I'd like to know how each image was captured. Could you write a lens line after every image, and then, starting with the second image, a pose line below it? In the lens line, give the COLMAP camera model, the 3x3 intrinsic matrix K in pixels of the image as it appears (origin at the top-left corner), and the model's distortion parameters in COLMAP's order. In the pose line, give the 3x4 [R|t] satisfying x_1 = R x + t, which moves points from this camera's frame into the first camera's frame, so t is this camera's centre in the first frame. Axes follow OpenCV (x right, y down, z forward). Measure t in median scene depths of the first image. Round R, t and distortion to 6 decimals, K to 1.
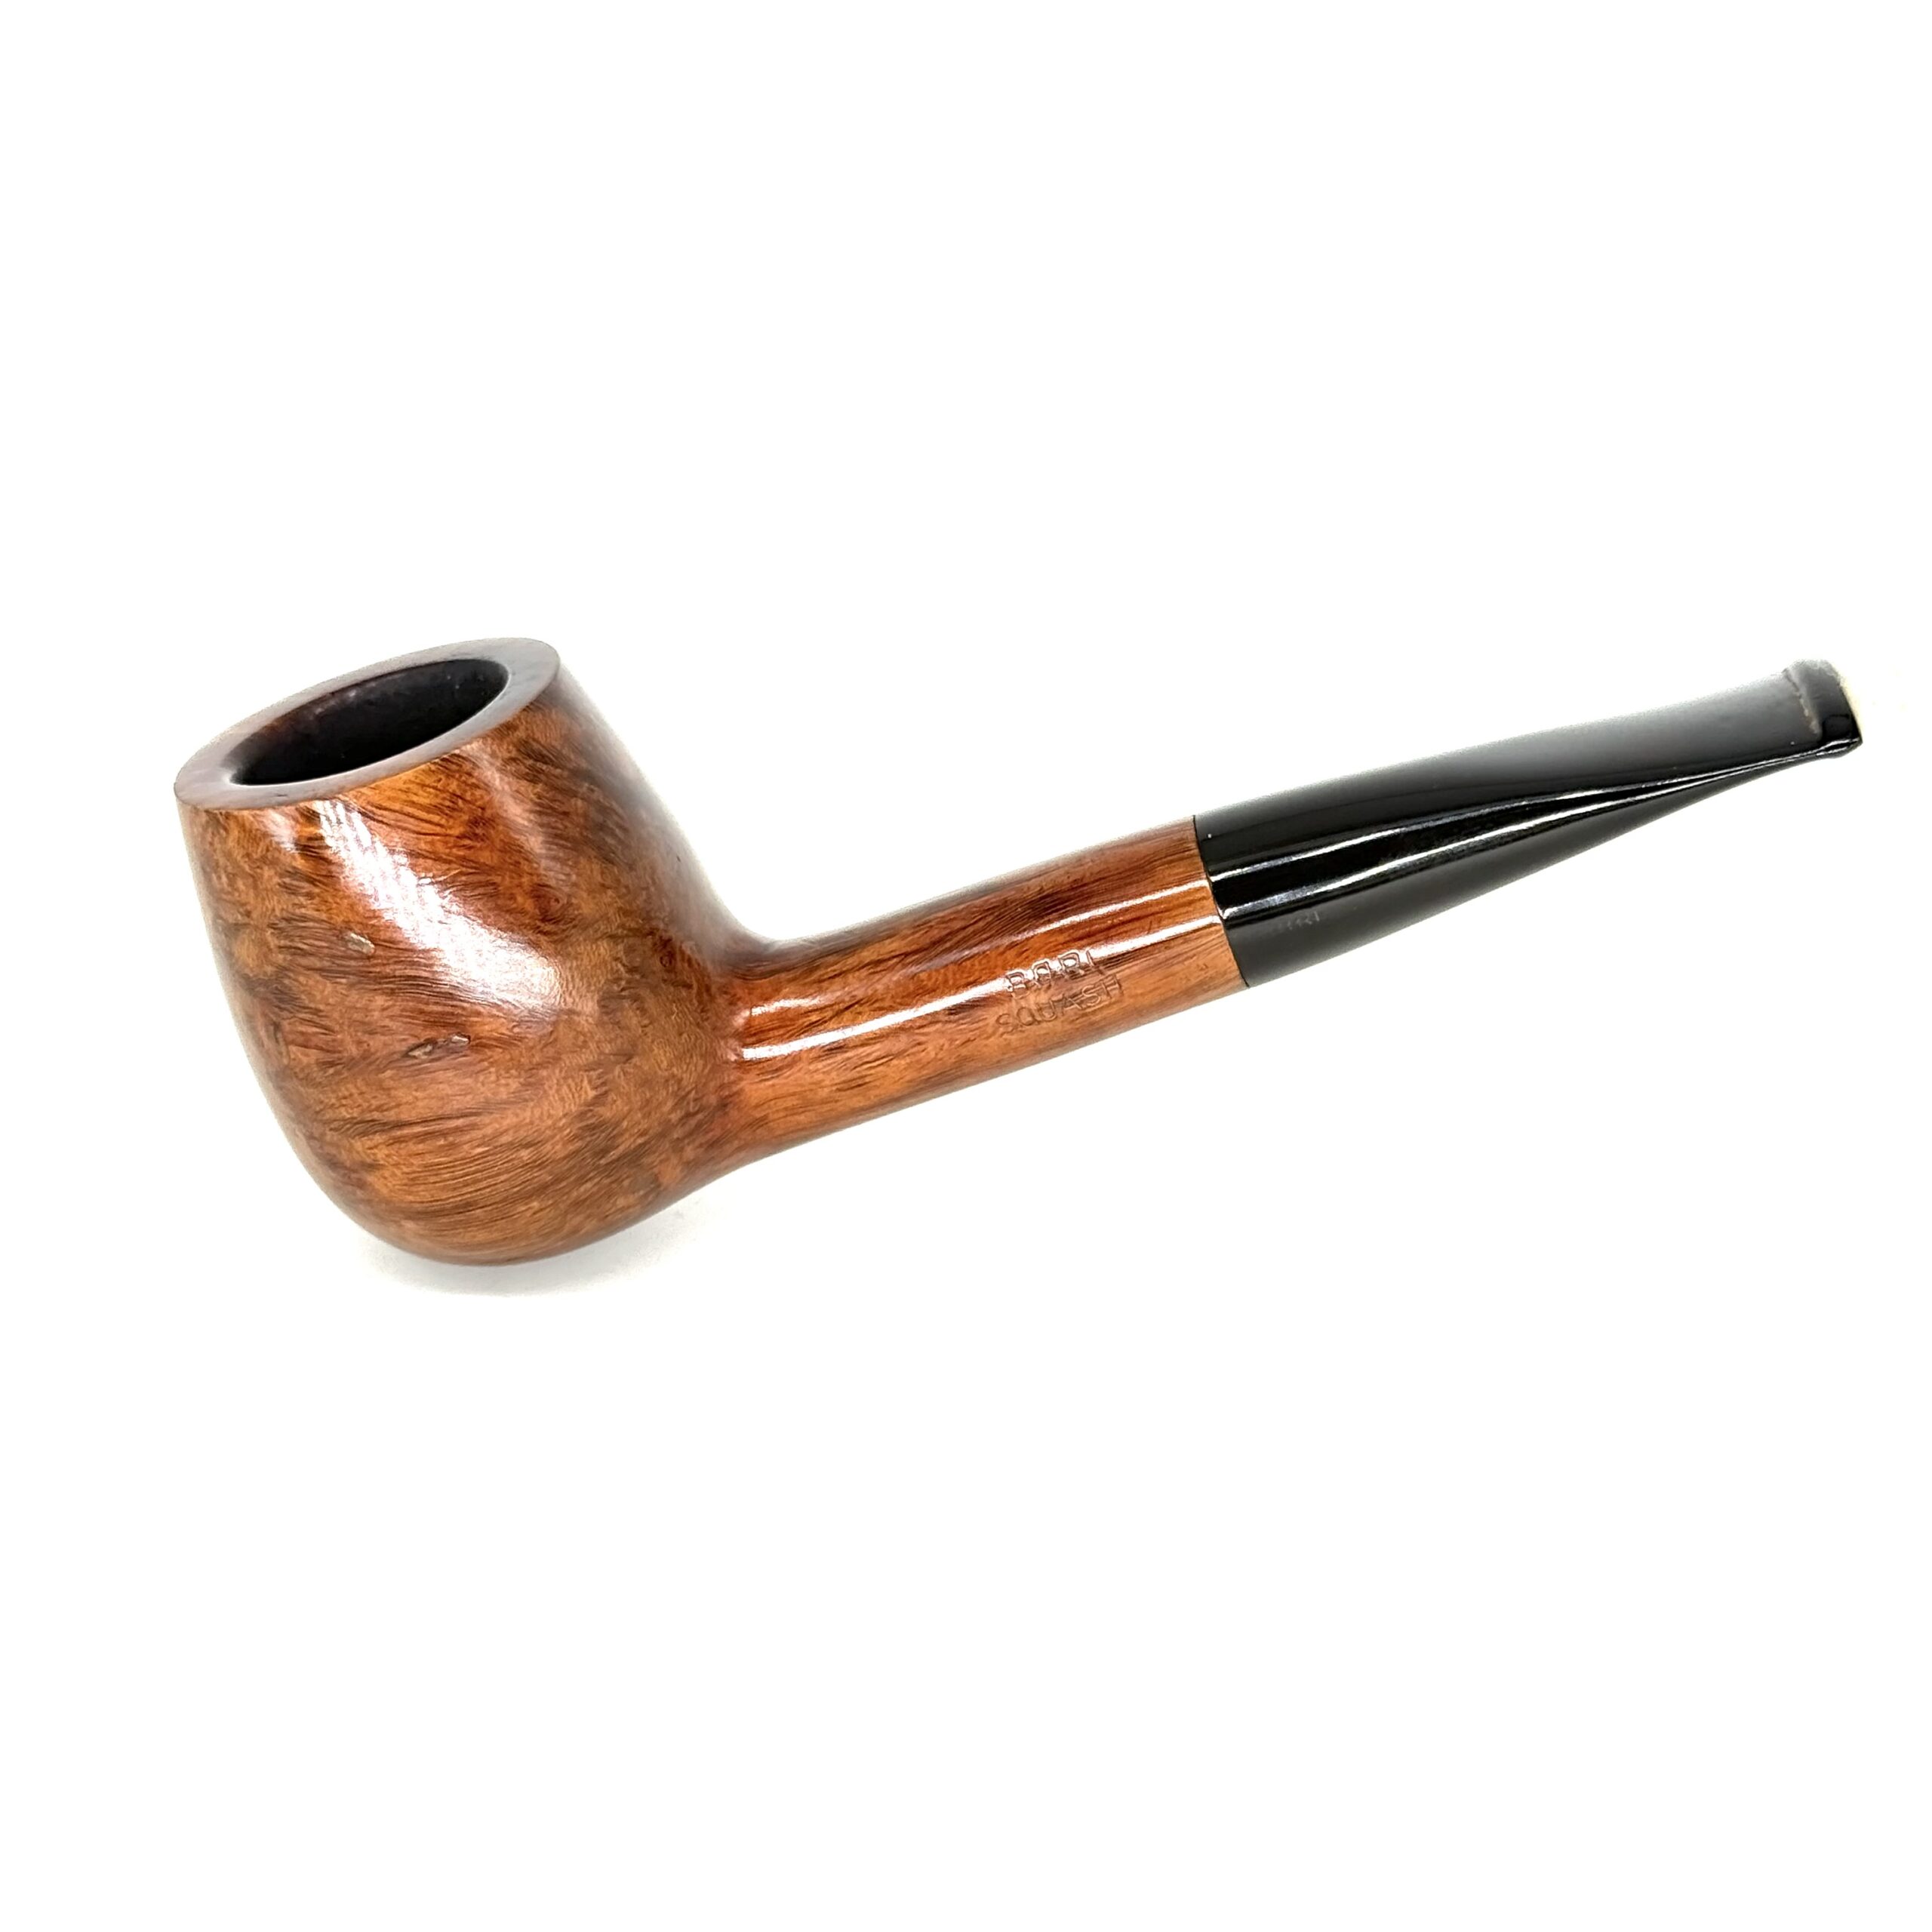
lens RADIAL K [[3881.9, 0, 966.0], [0, 3881.9, 966.0], [0, 0, 1]] dist [0.113526, 0.123925]
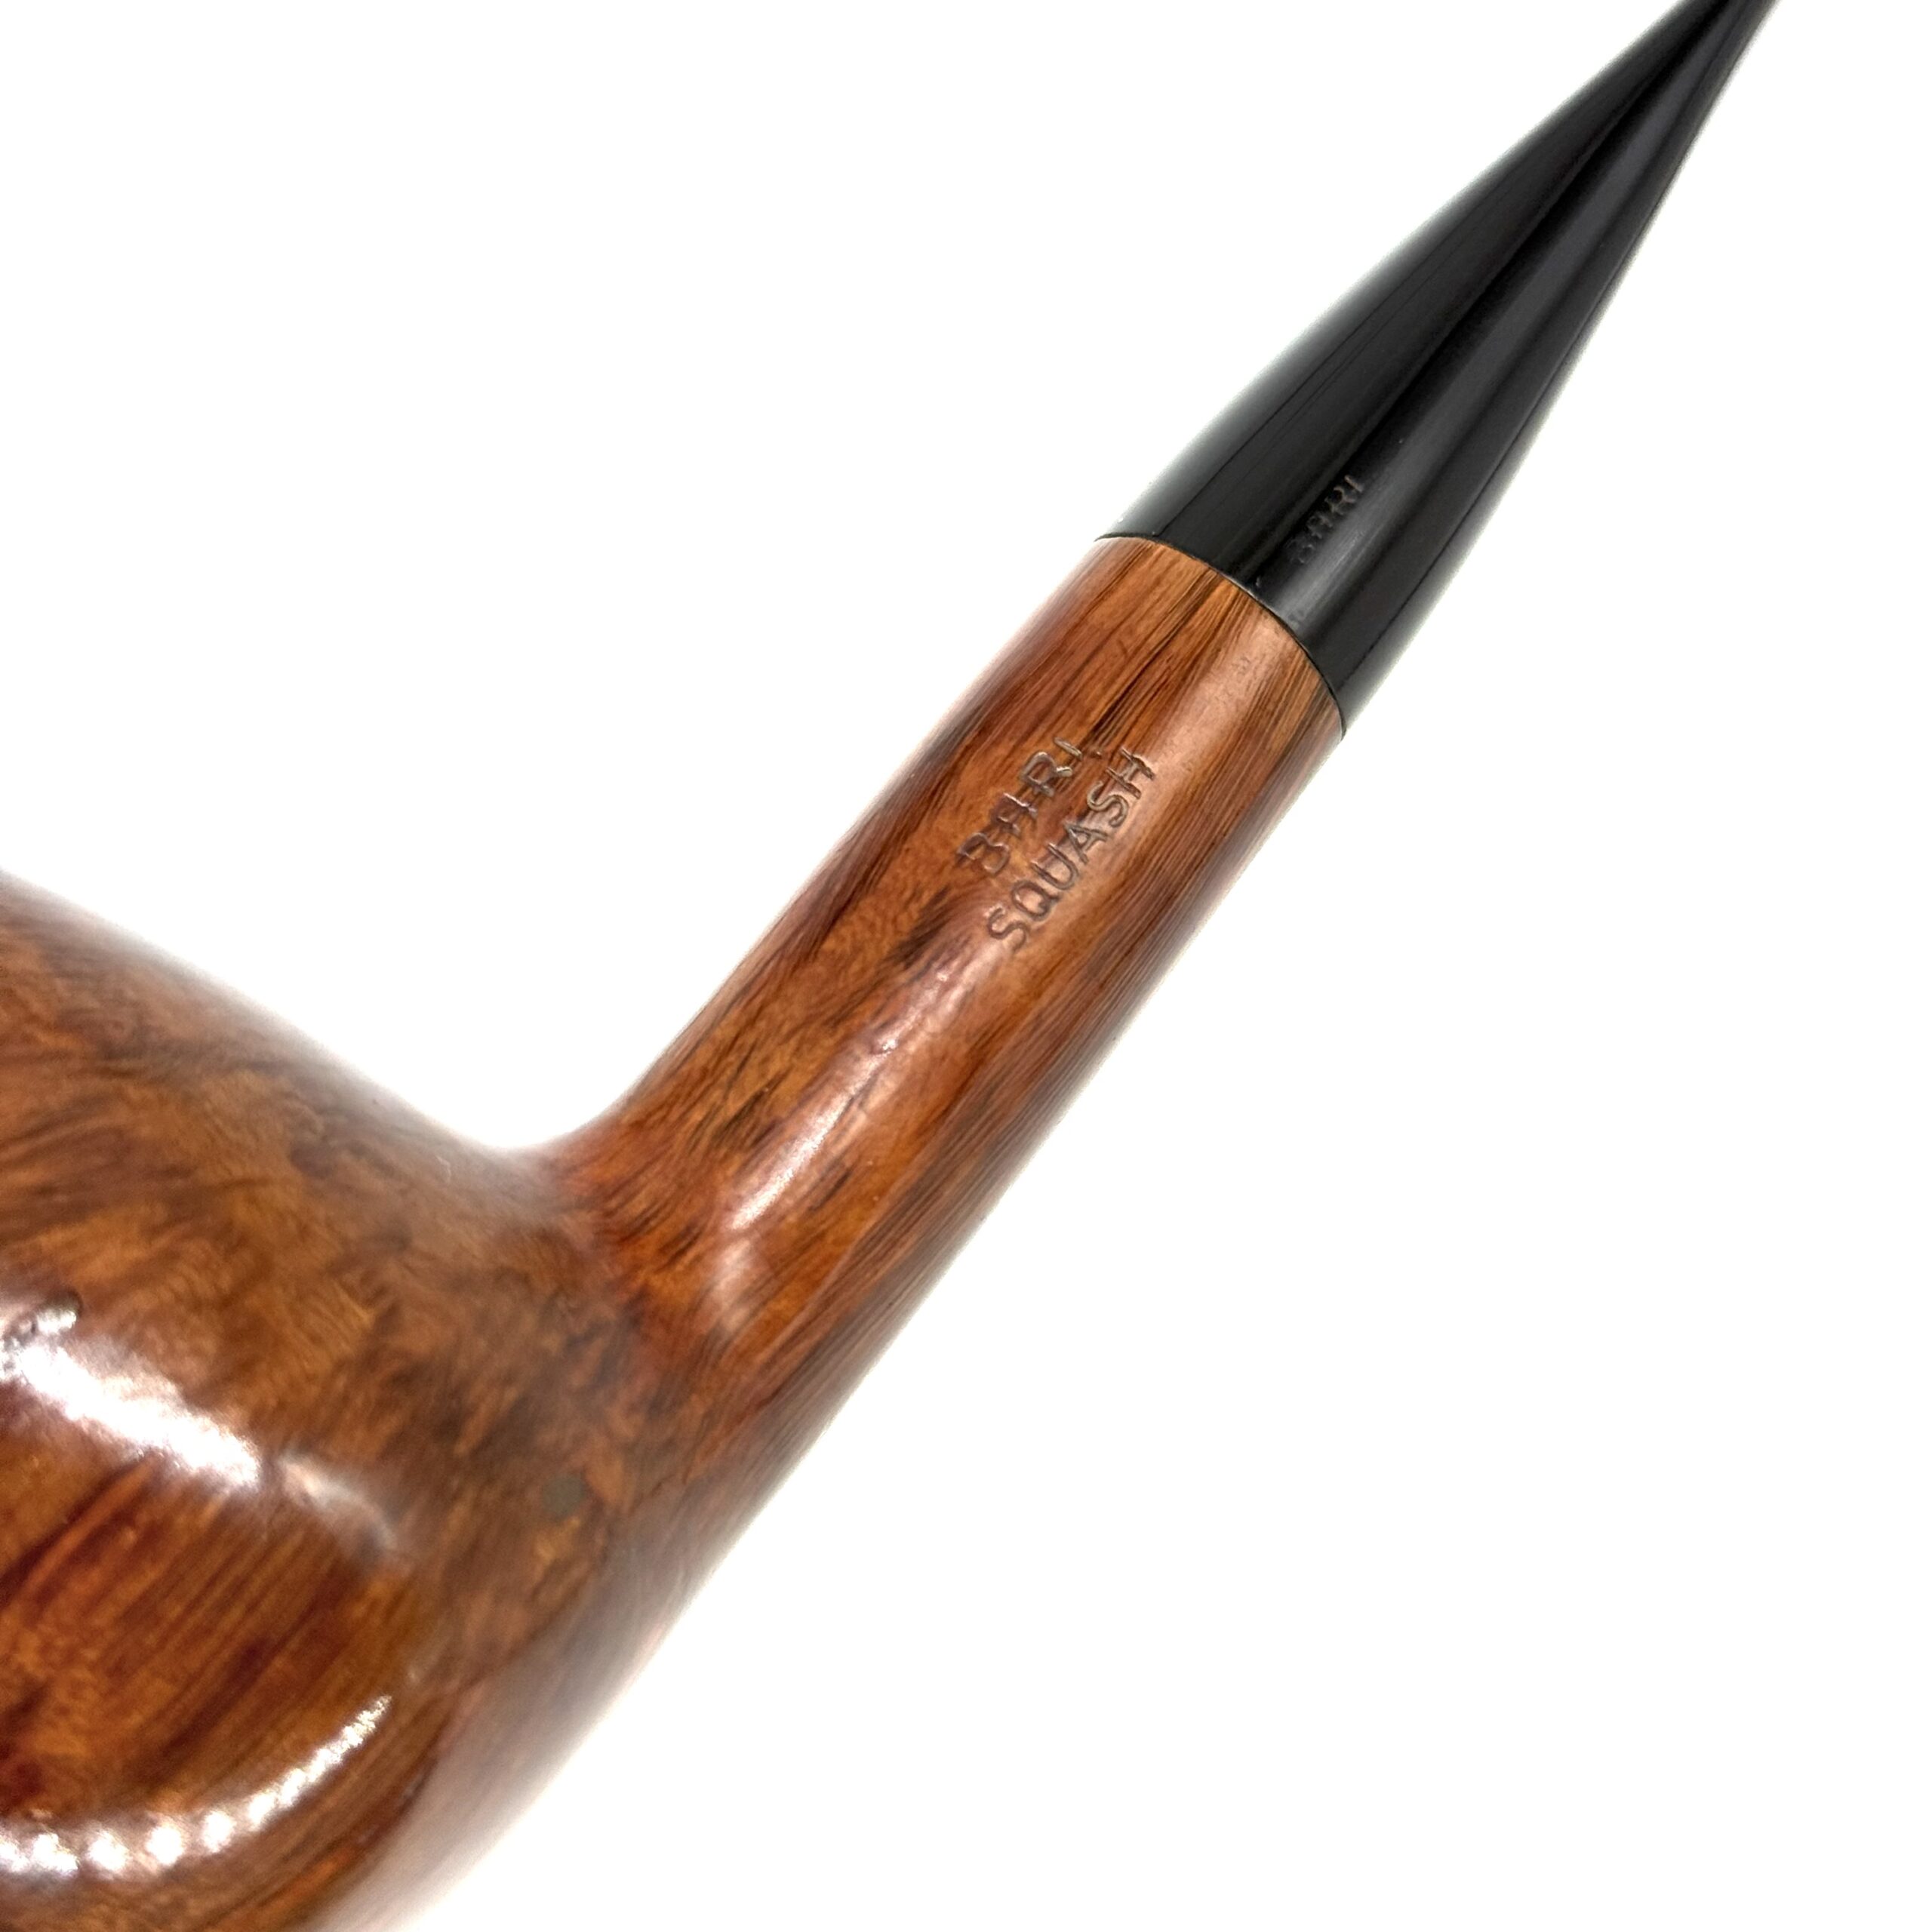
lens RADIAL K [[3881.9, 0, 966.0], [0, 3881.9, 966.0], [0, 0, 1]] dist [0.113526, 0.123925]
pose [[0.836732, -0.473340, 0.275372, -0.148688], [0.545500, 0.676317, -0.495000, 0.288889], [0.048064, 0.564397, 0.824103, 0.581187]]
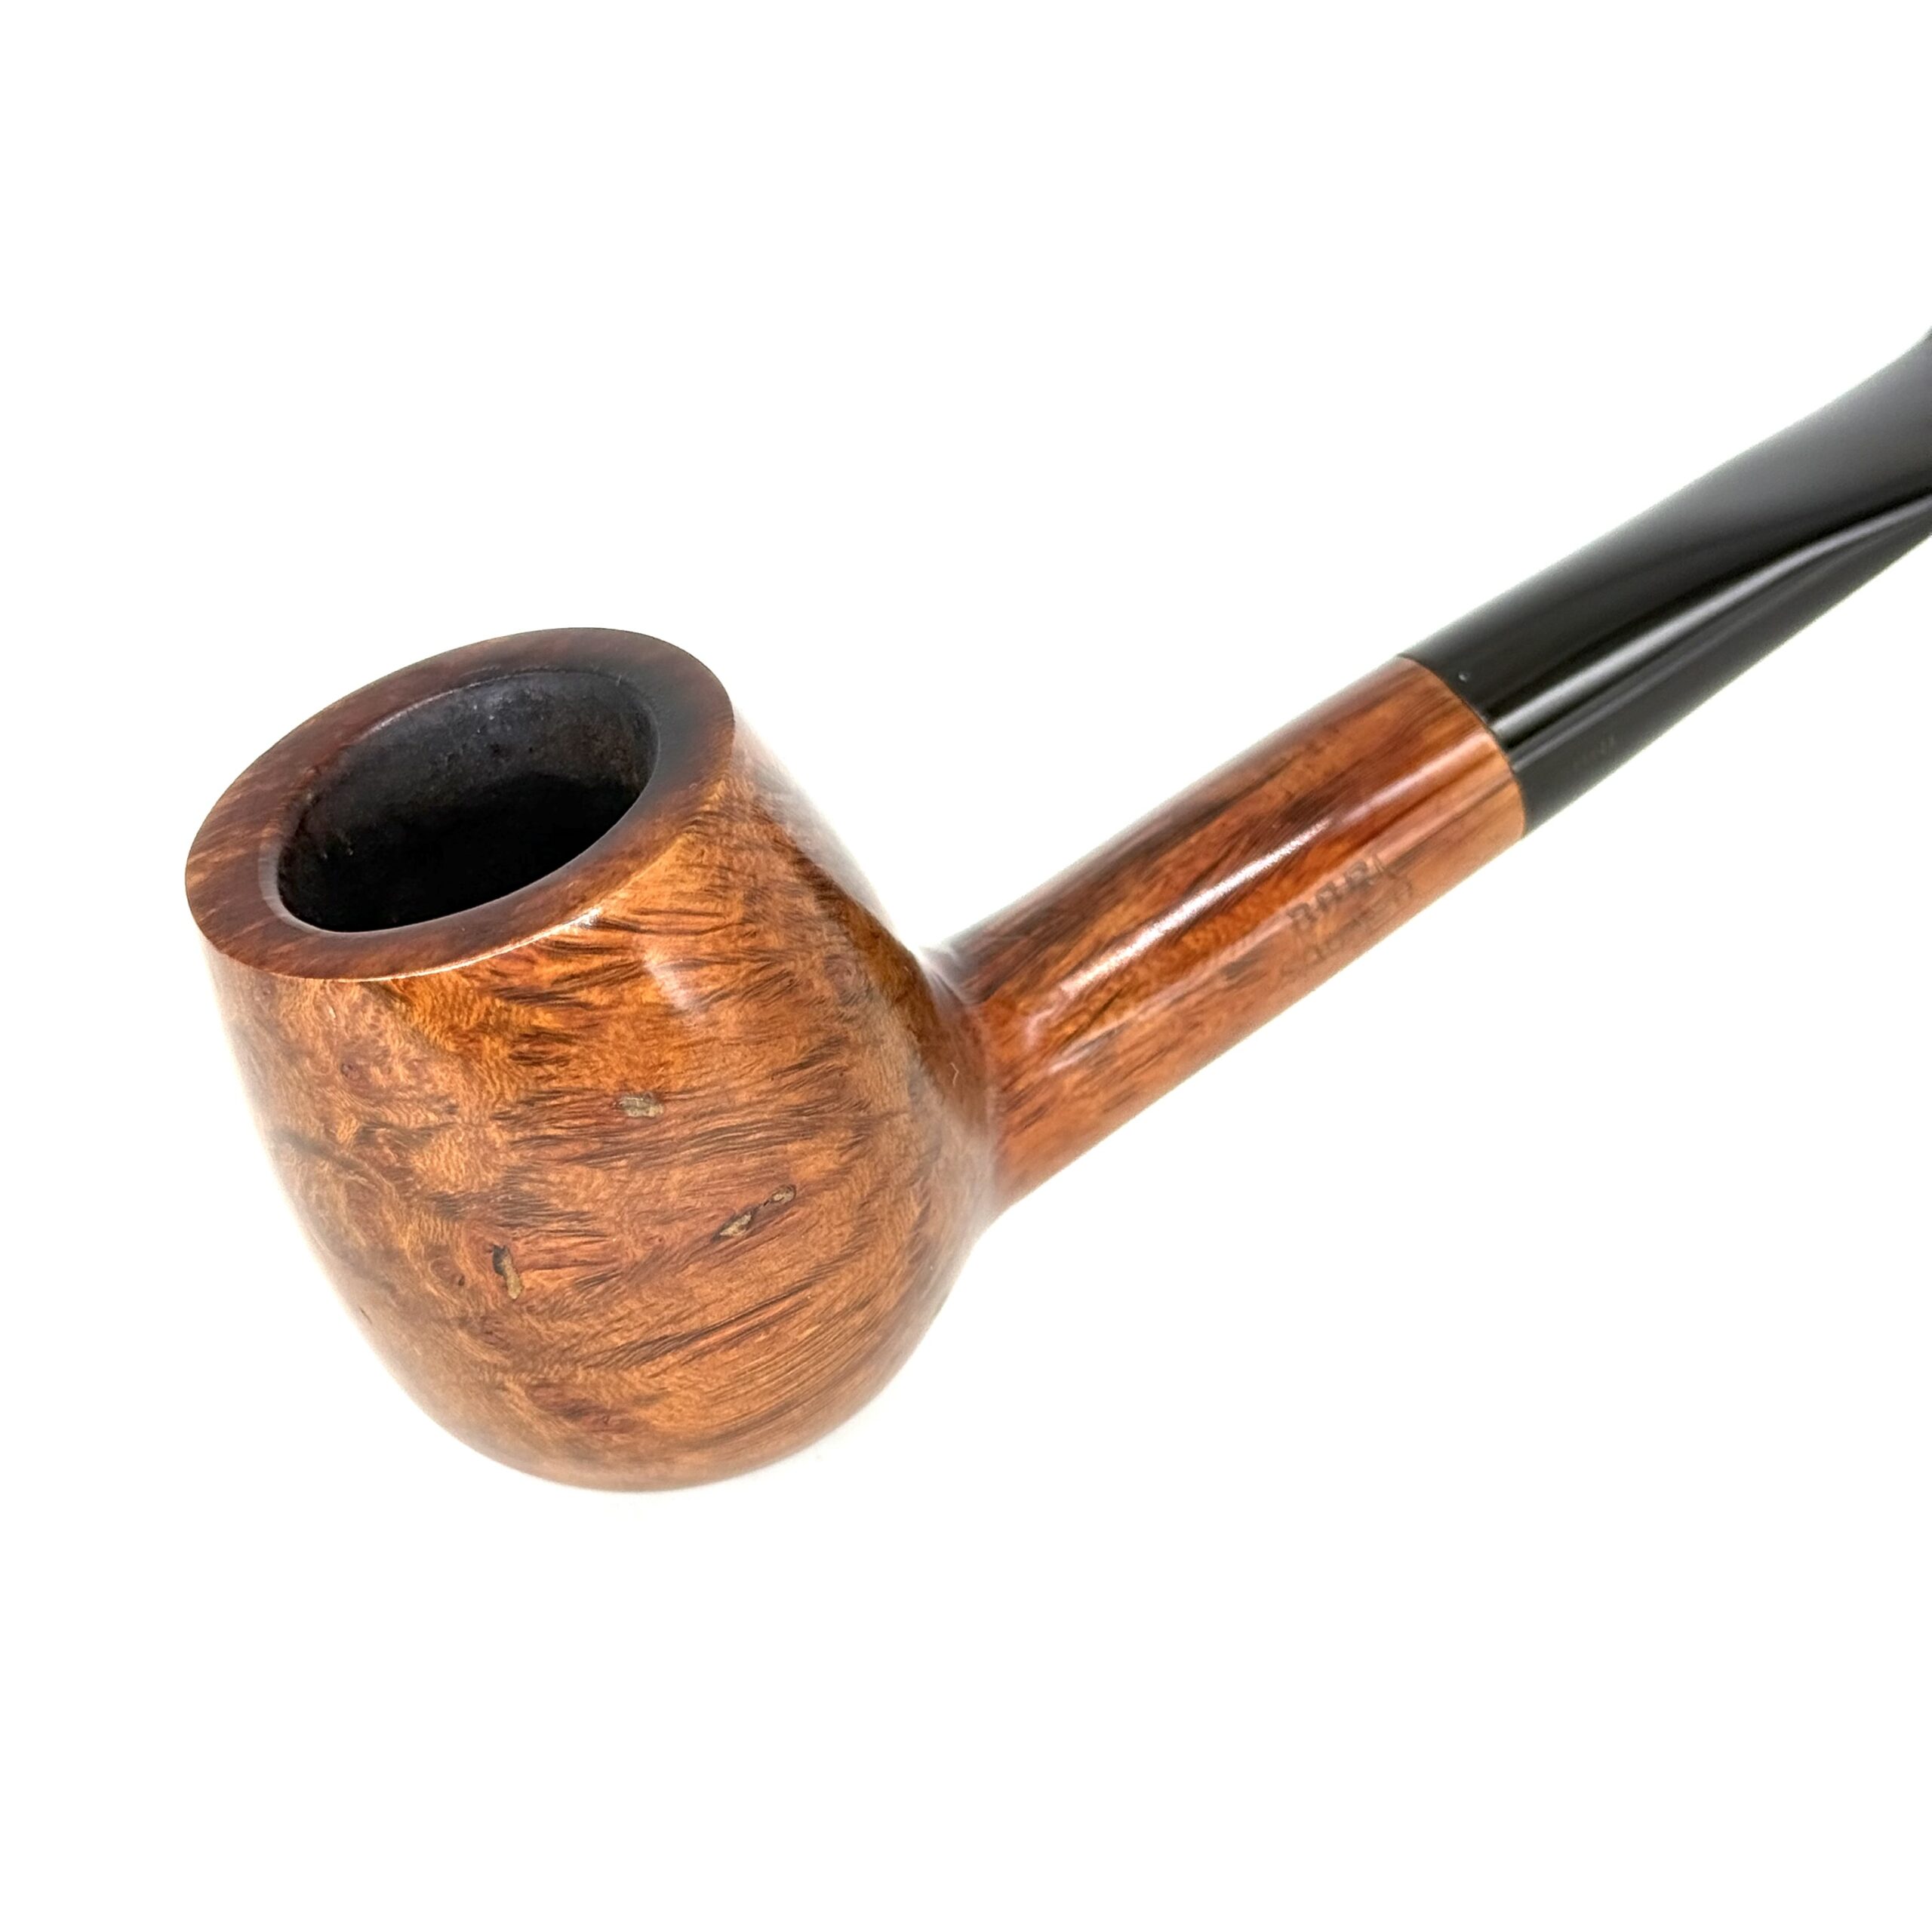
lens RADIAL K [[3881.9, 0, 966.0], [0, 3881.9, 966.0], [0, 0, 1]] dist [0.113526, 0.123925]
pose [[0.853833, -0.264660, 0.448246, -0.409840], [0.224852, 0.964143, 0.140958, -0.114886], [-0.469479, -0.019566, 0.882727, 0.350013]]
